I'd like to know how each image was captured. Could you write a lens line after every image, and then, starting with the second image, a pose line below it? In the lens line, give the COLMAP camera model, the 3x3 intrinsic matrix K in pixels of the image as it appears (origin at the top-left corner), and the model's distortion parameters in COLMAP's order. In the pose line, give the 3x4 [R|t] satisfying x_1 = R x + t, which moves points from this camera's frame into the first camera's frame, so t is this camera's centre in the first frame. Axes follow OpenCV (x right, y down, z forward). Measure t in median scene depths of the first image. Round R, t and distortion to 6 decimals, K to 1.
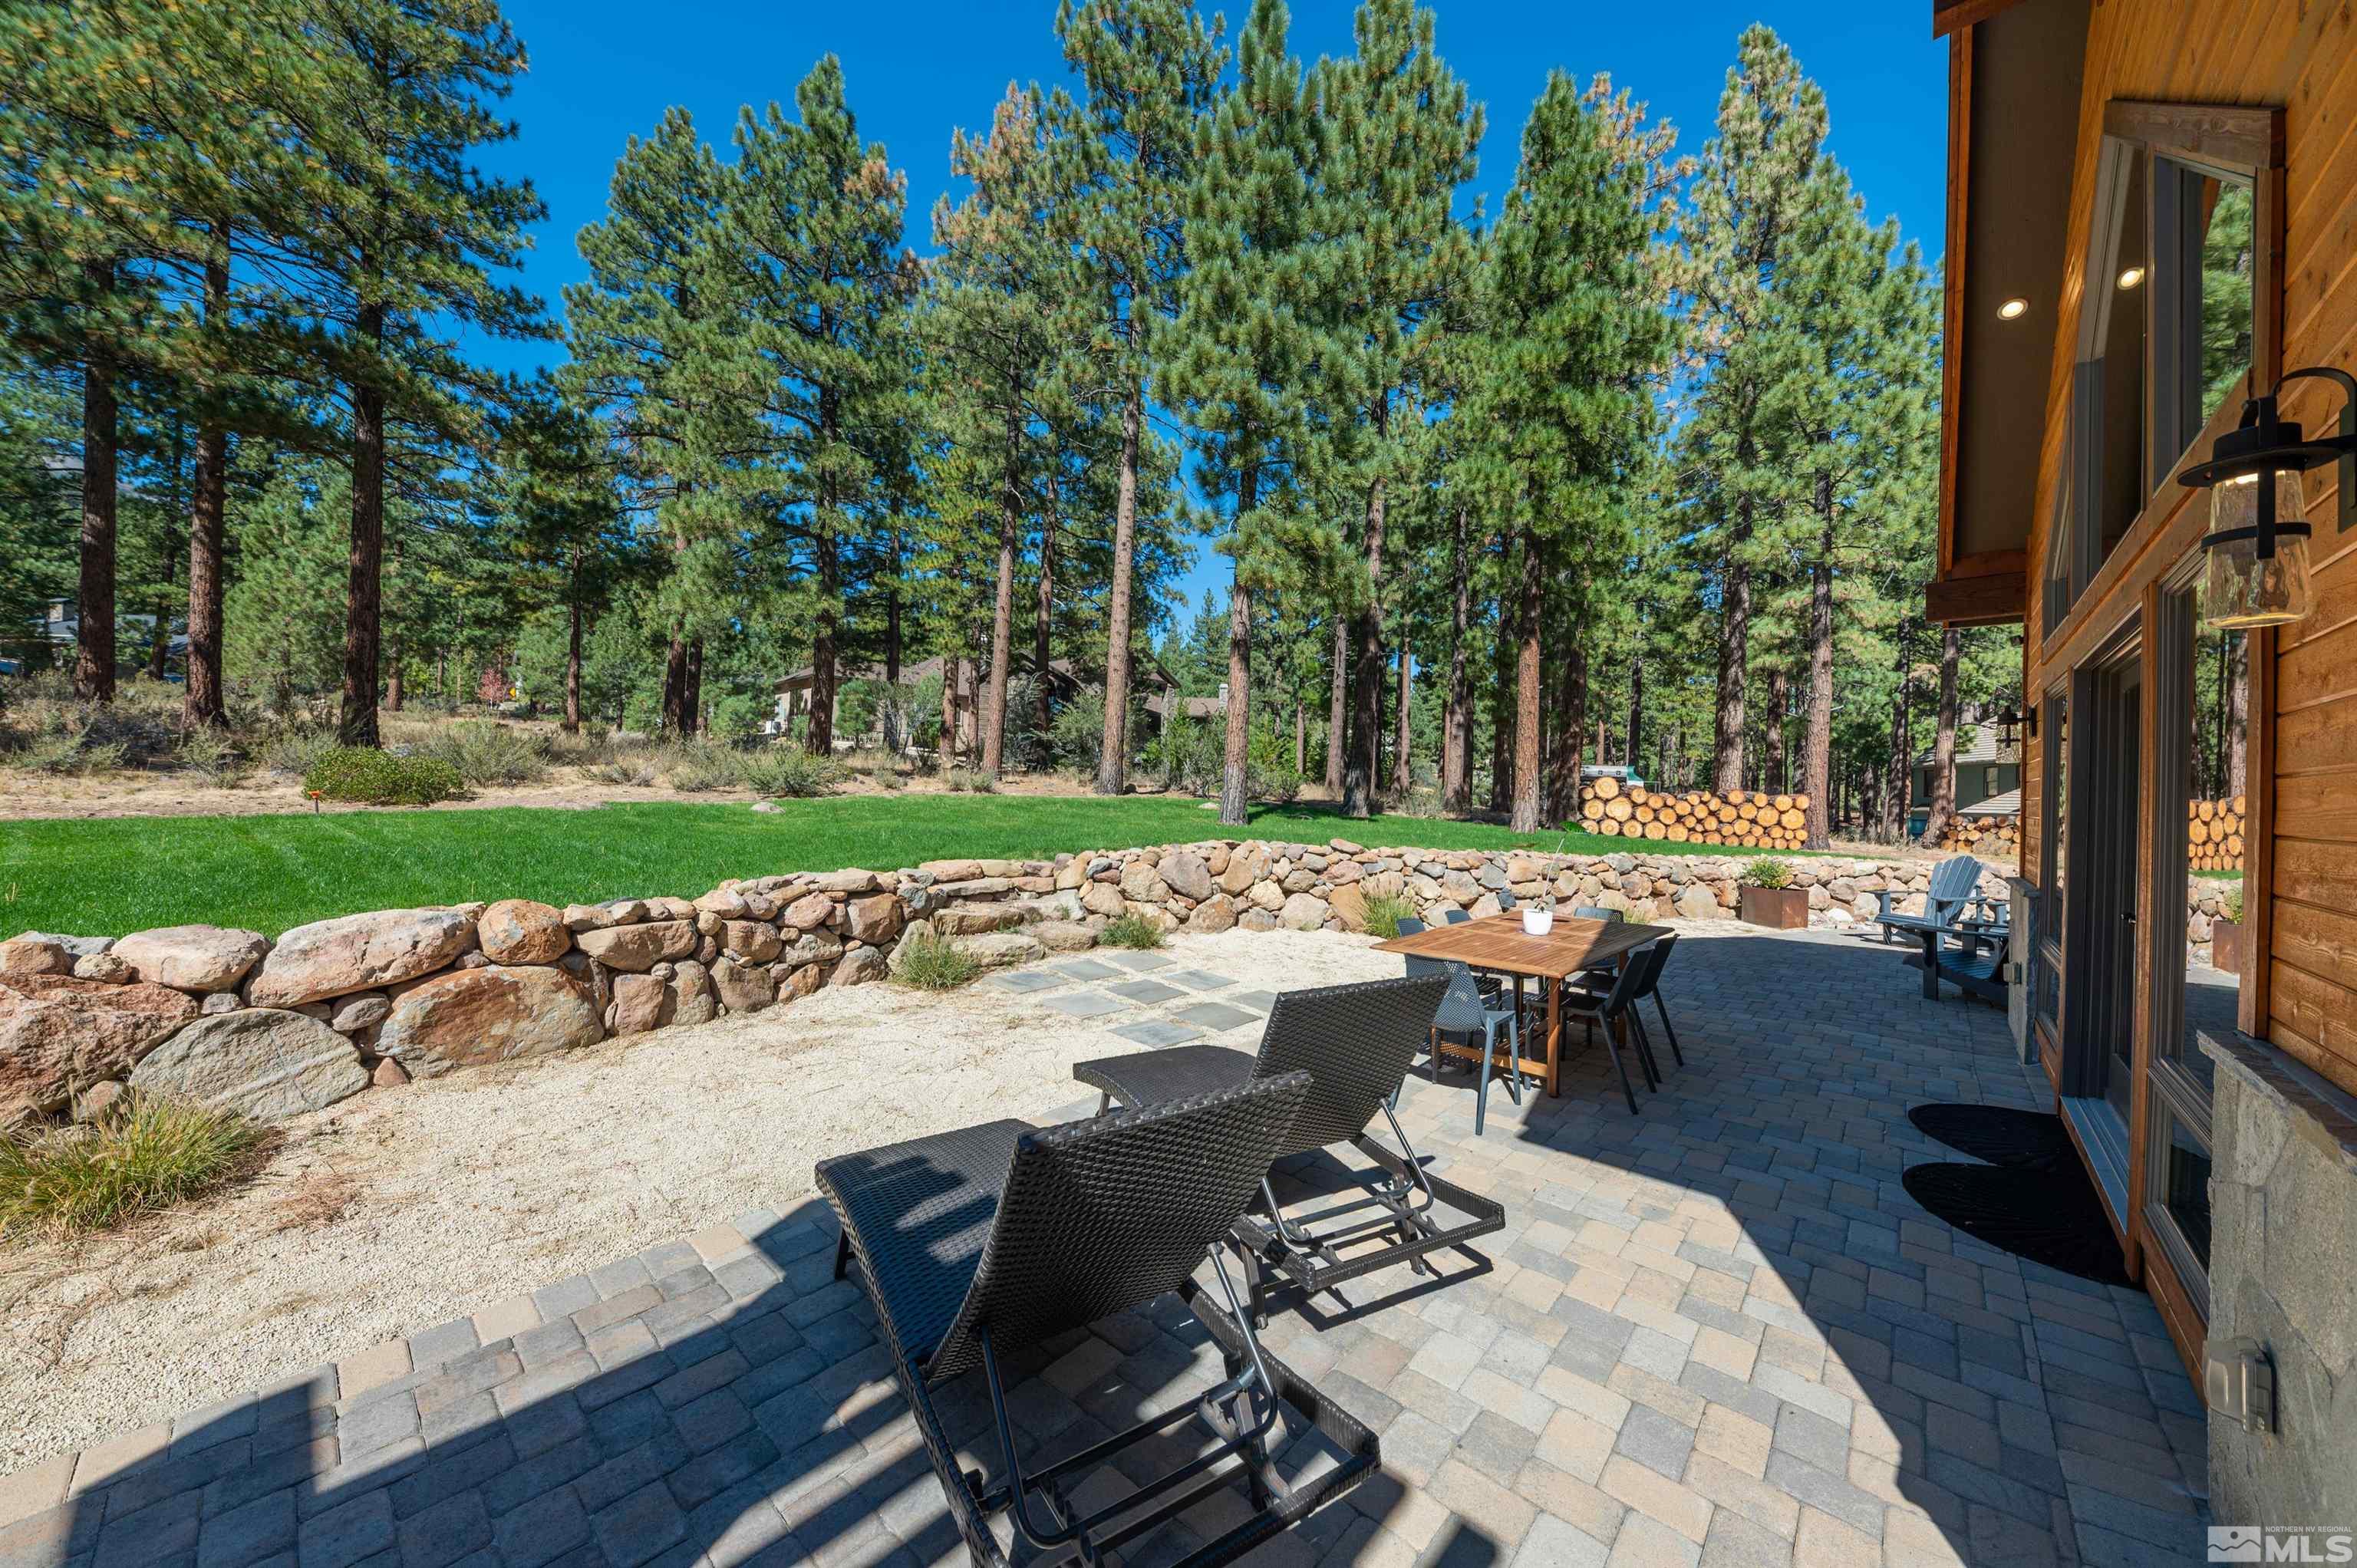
lens RADIAL K [[823.1, 0, 1168.6], [0, 823.1, 780.2], [0, 0, 1]] dist [0.005028, -0.004182]
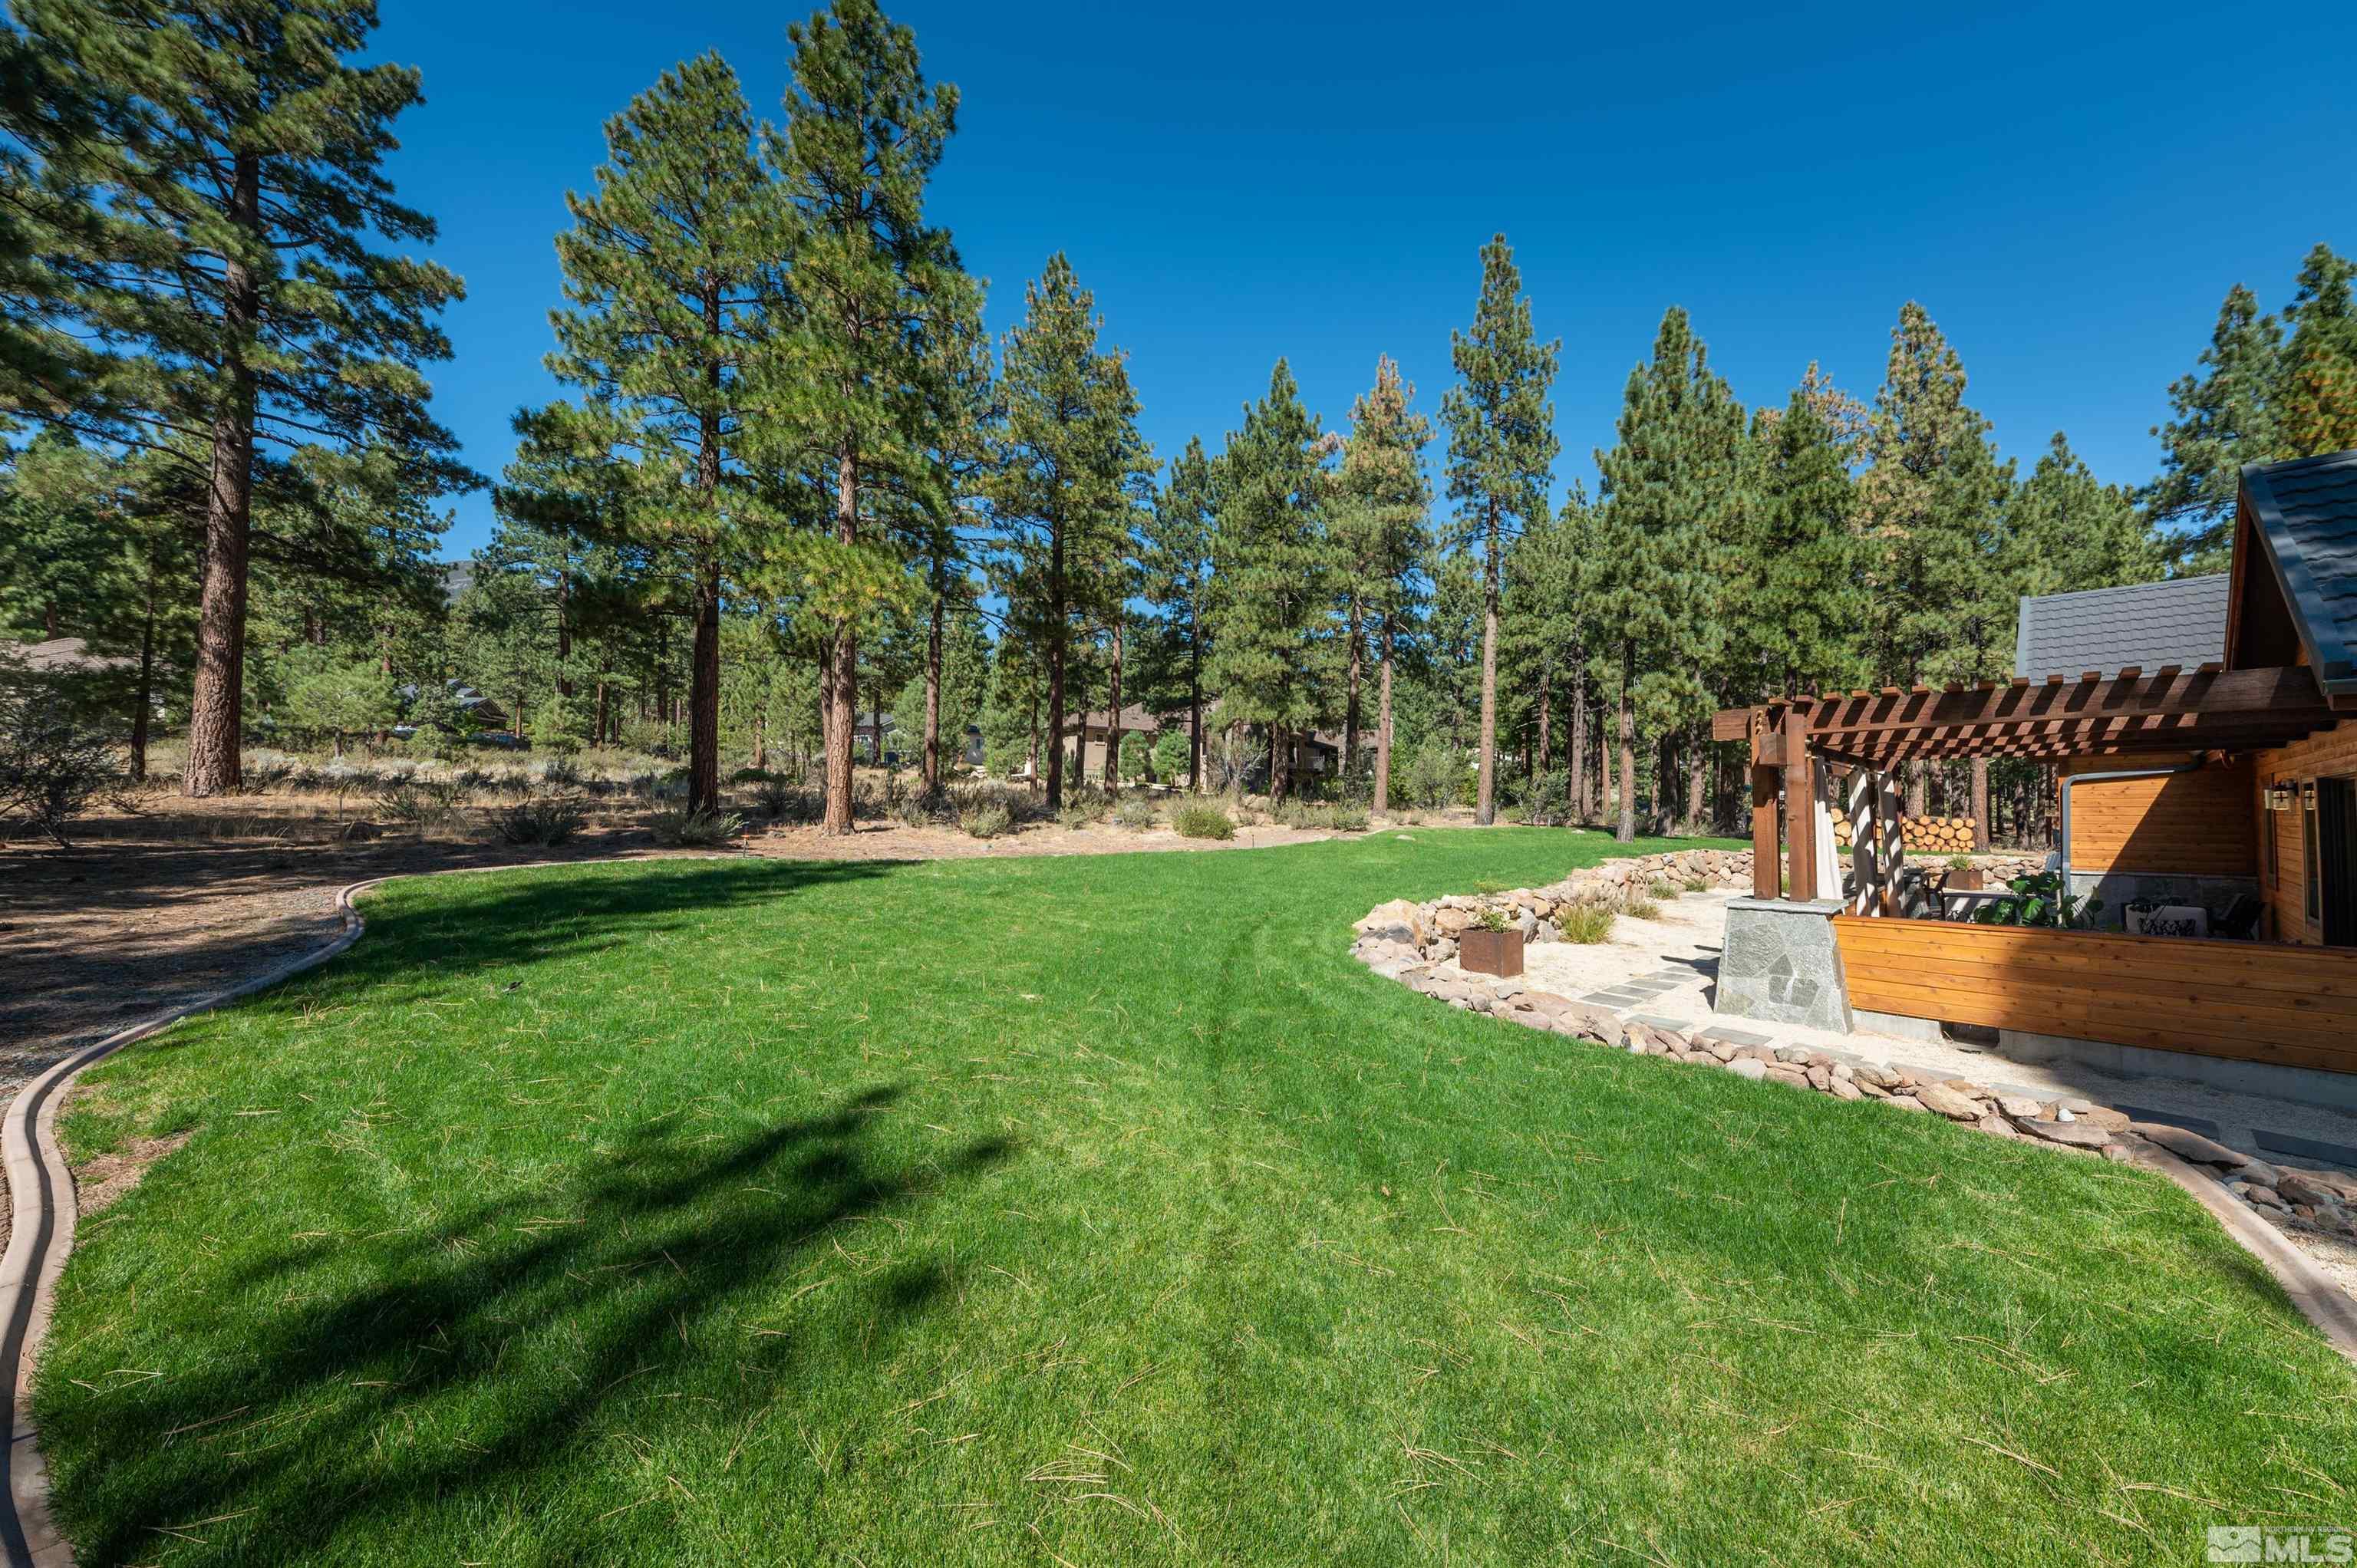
lens RADIAL K [[823.1, 0, 1201.0], [0, 823.1, 781.1], [0, 0, 1]] dist [0.005028, -0.004182]
pose [[0.996562, -0.023602, -0.079416, -0.727336], [0.021470, 0.999389, -0.027591, -0.052914], [0.080019, 0.025791, 0.996460, -0.880979]]
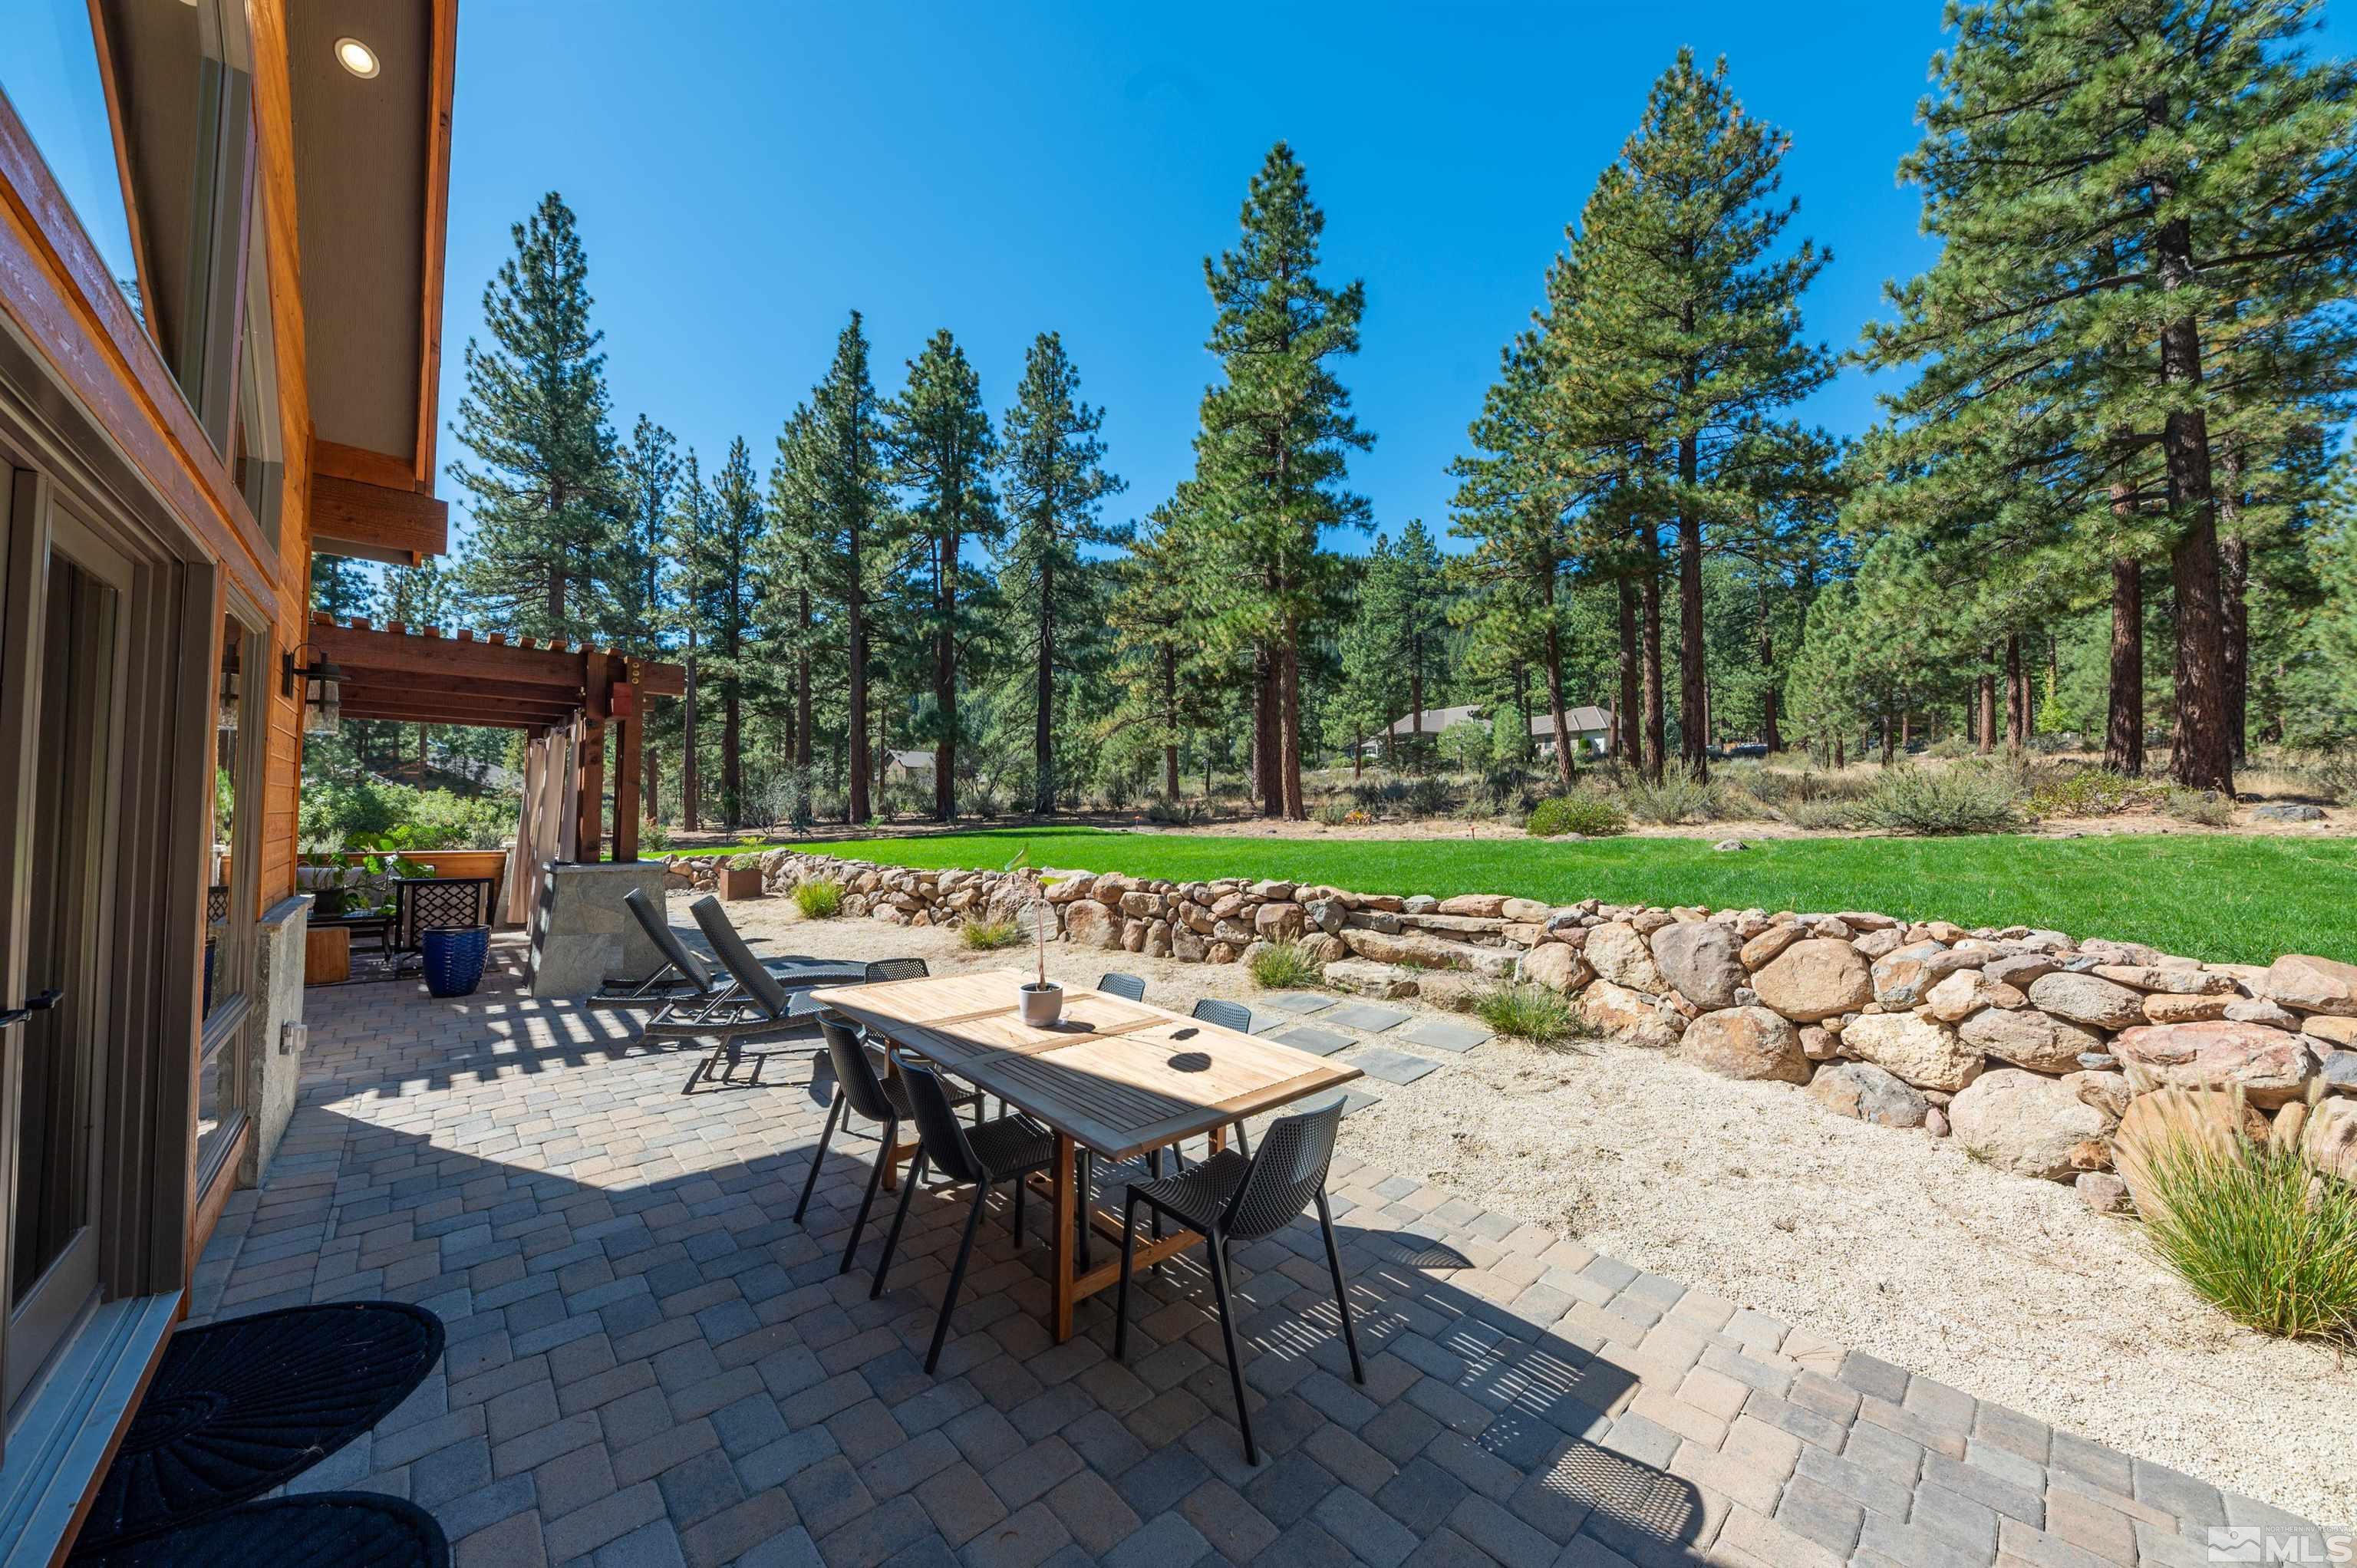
lens RADIAL K [[823.1, 0, 1181.6], [0, 823.1, 782.2], [0, 0, 1]] dist [0.005028, -0.004182]
pose [[-0.087708, -0.060303, -0.994319, 0.393661], [0.002475, 0.998150, -0.060754, 0.015160], [0.996143, -0.007789, -0.087396, 0.426389]]
